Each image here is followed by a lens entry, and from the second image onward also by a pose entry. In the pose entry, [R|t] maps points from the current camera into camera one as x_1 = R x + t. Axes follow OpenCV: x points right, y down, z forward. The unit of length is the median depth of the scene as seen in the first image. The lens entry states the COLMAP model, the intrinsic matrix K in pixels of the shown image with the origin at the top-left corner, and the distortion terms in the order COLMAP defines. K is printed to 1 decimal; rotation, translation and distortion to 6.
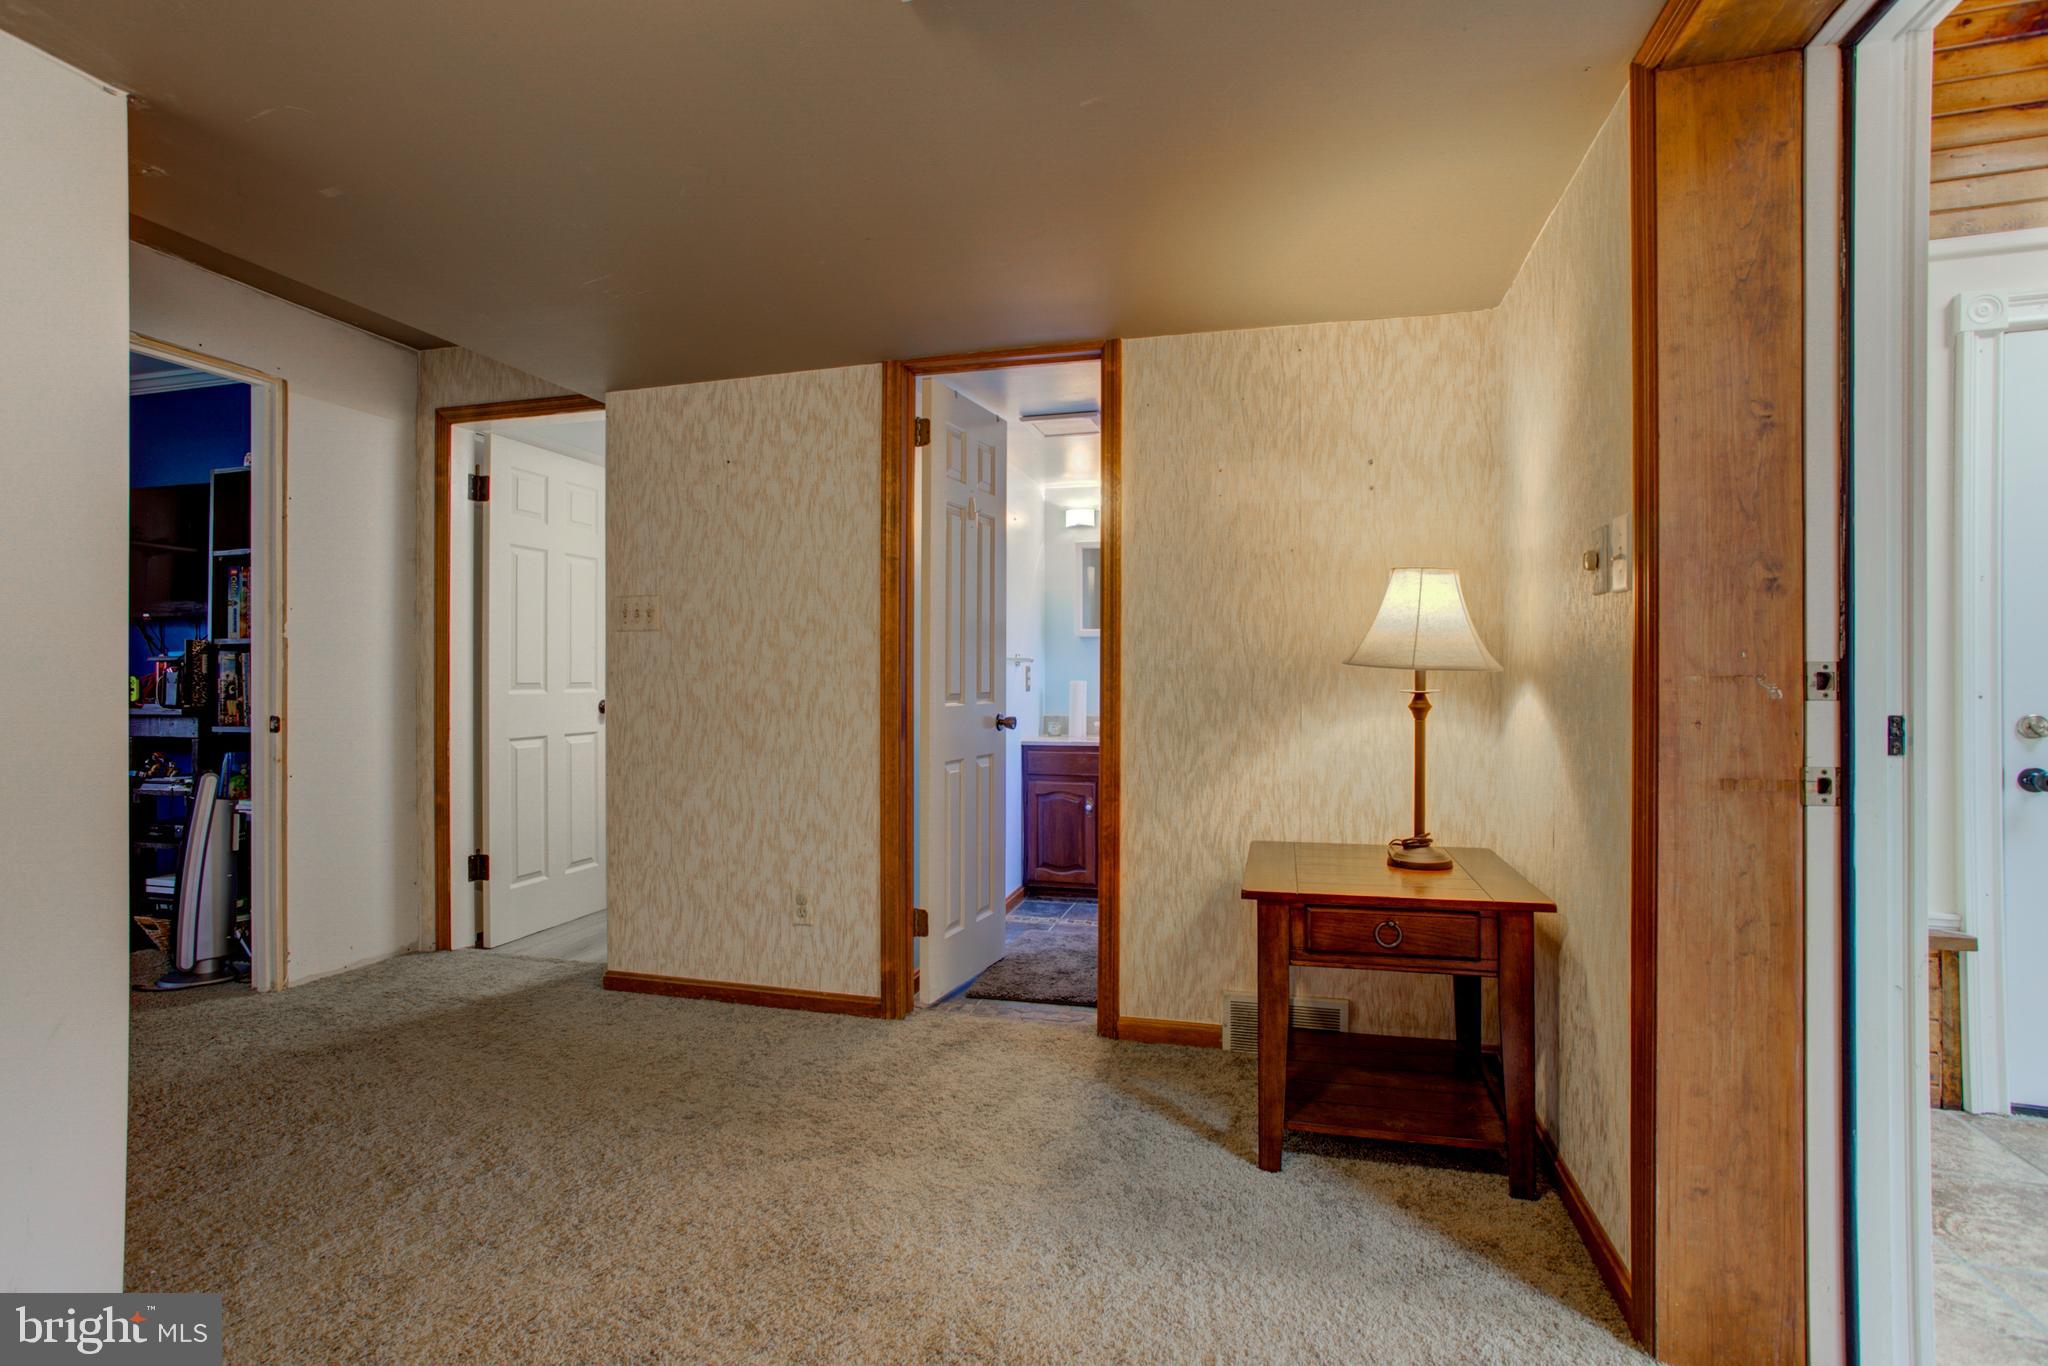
lens RADIAL K [[1032.1, 0, 1013.5], [0, 1032.1, 674.6], [0, 0, 1]] dist [-0.038468, 0.026535]
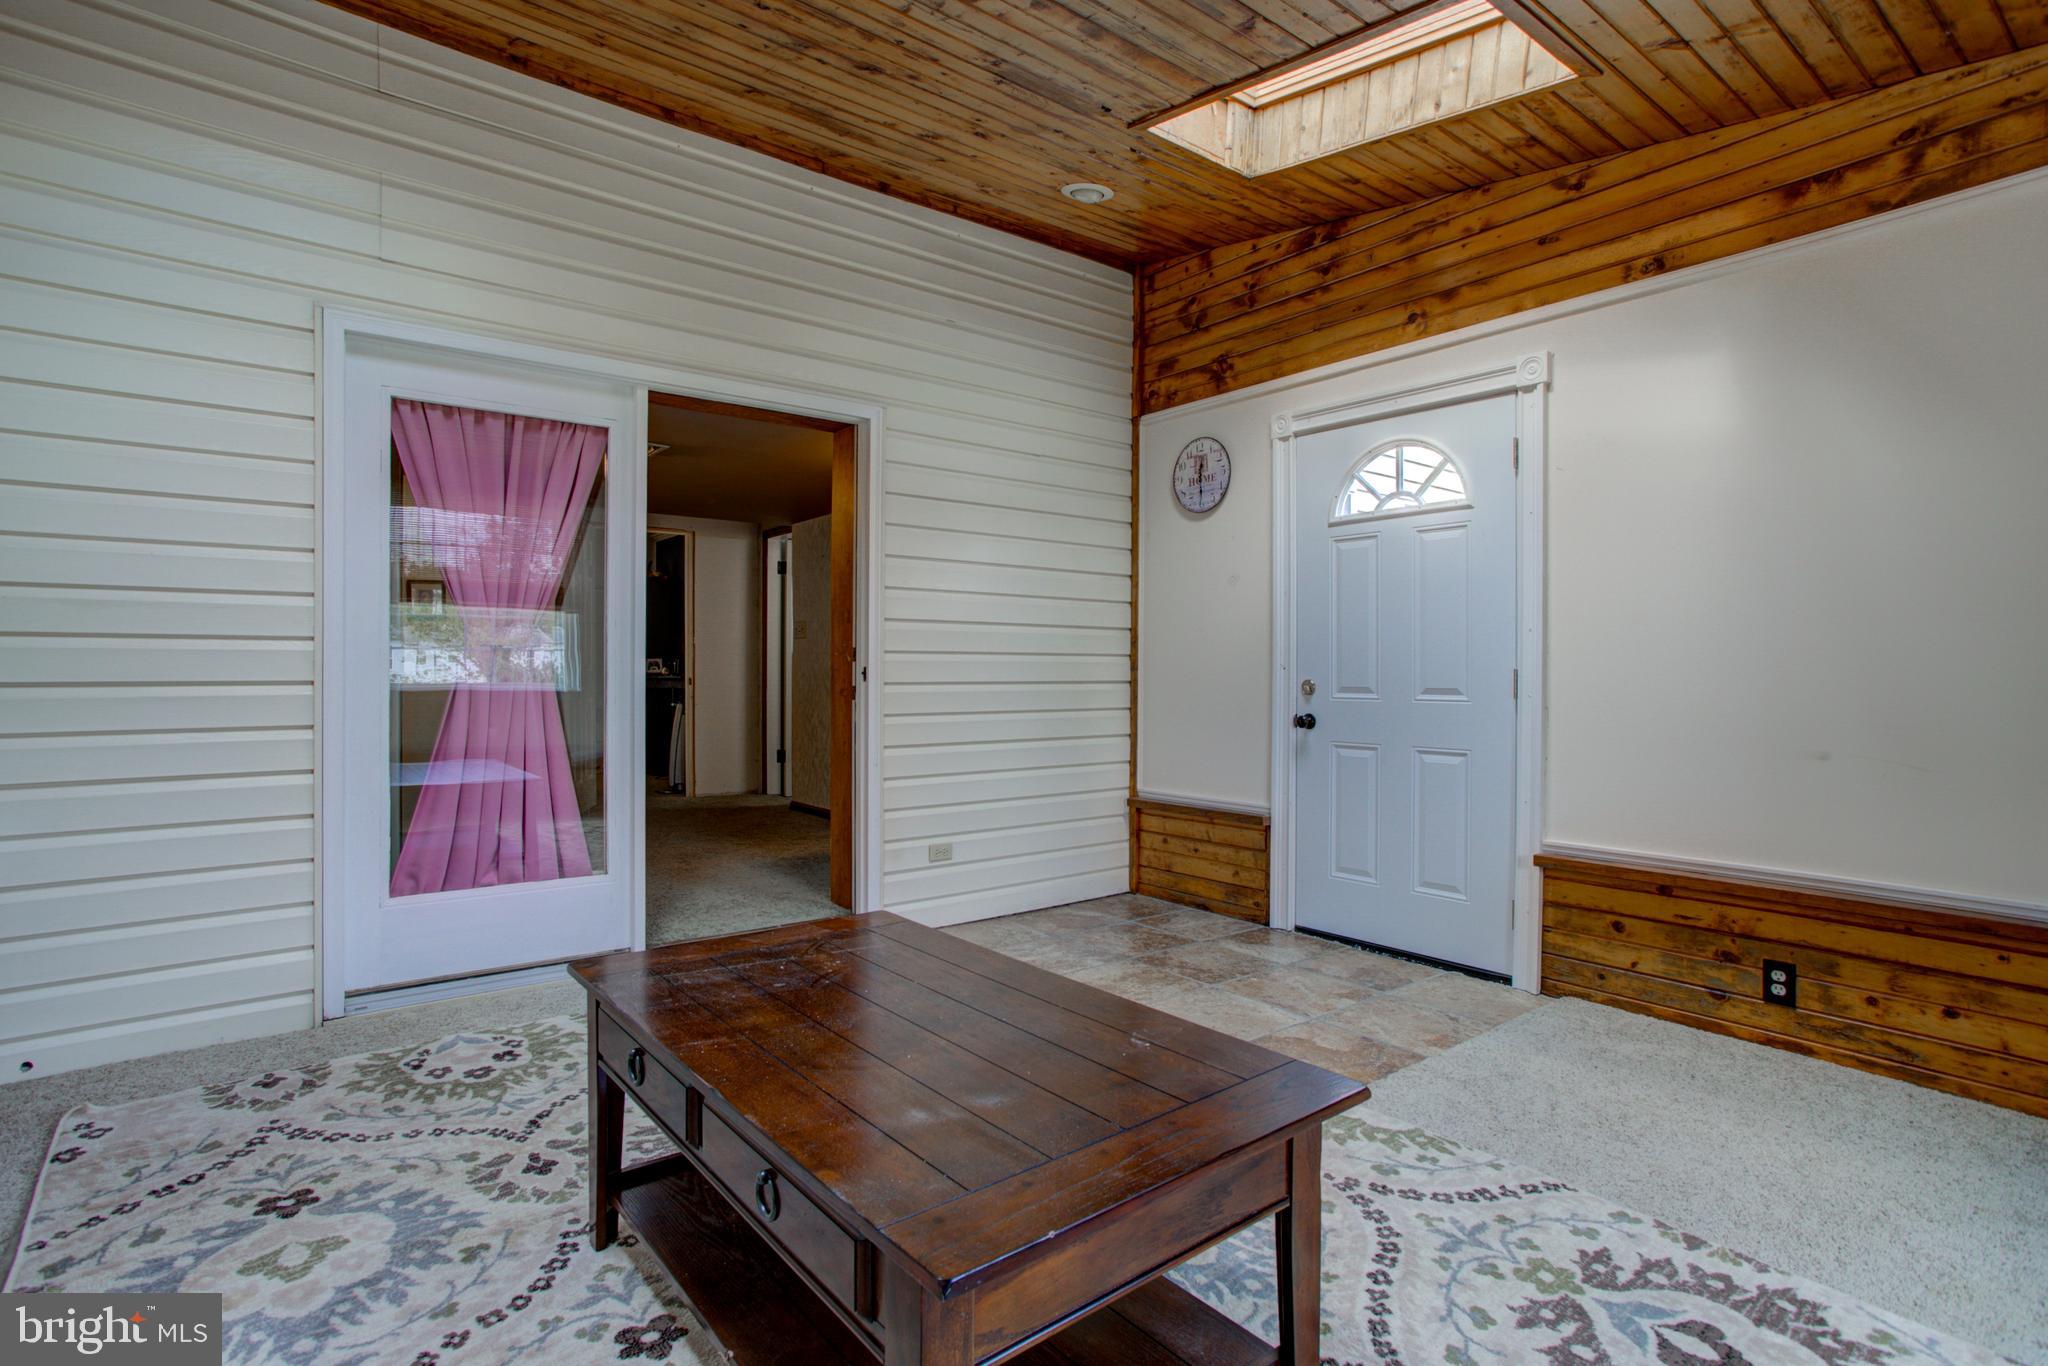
lens RADIAL K [[1032.1, 0, 1024.4], [0, 1032.1, 675.7], [0, 0, 1]] dist [-0.038468, 0.026535]
pose [[0.807403, 0.004455, -0.589983, 1.561842], [-0.000850, 0.999979, 0.006386, 0.023349], [0.590000, -0.004655, 0.807390, -0.527783]]
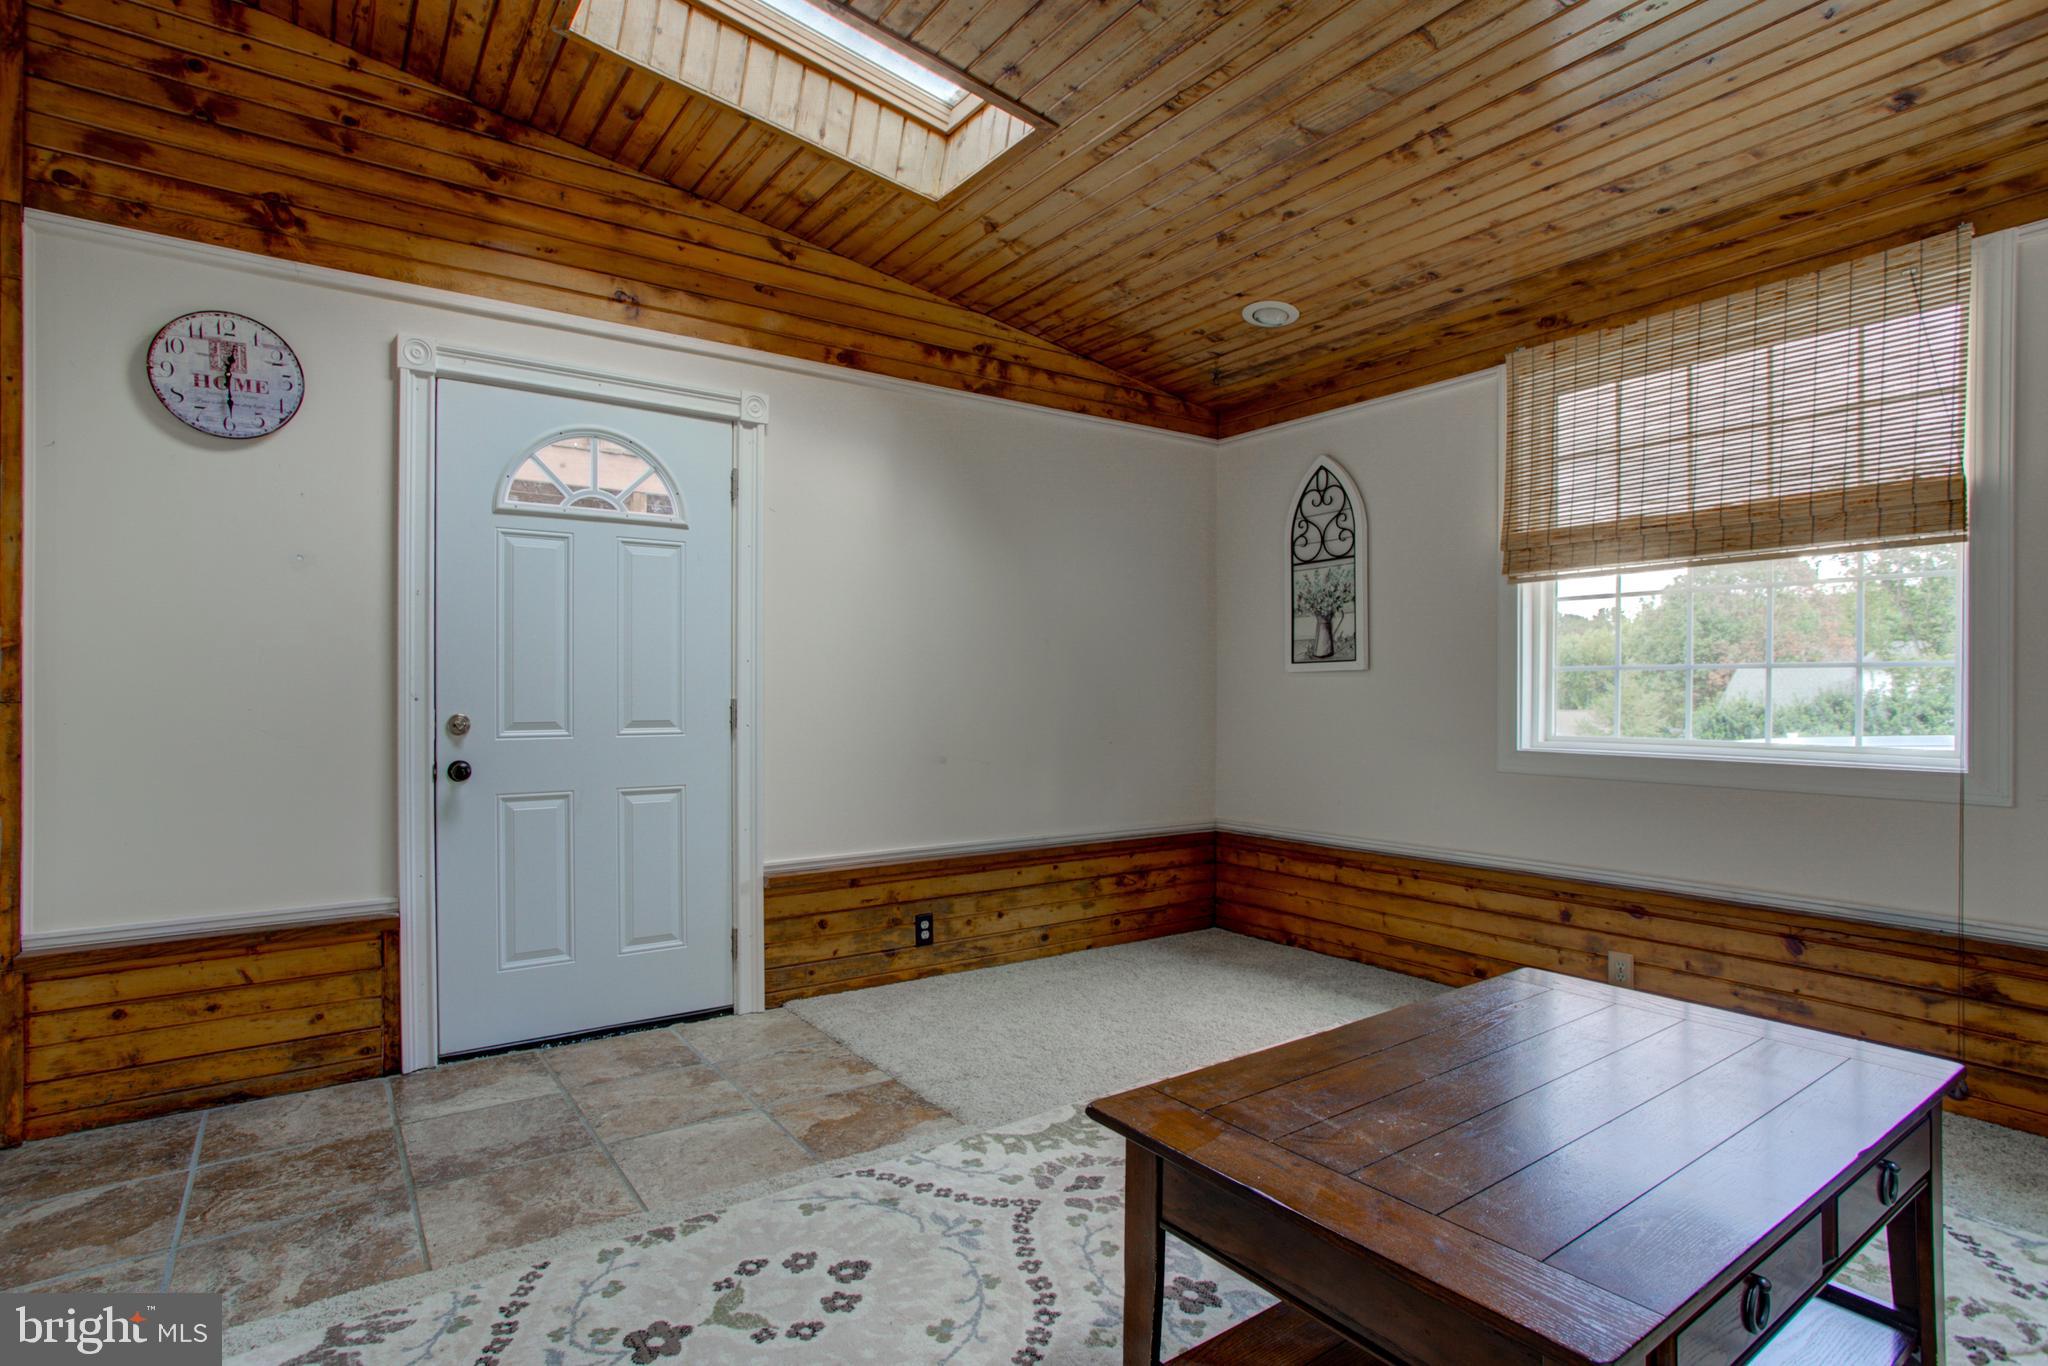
lens RADIAL K [[1032.1, 0, 976.0], [0, 1032.1, 696.7], [0, 0, 1]] dist [-0.038468, 0.026535]
pose [[0.635800, -0.003221, 0.771847, 0.473631], [-0.002151, 0.999980, 0.005945, 0.011114], [-0.771851, -0.005440, 0.635780, -0.182201]]
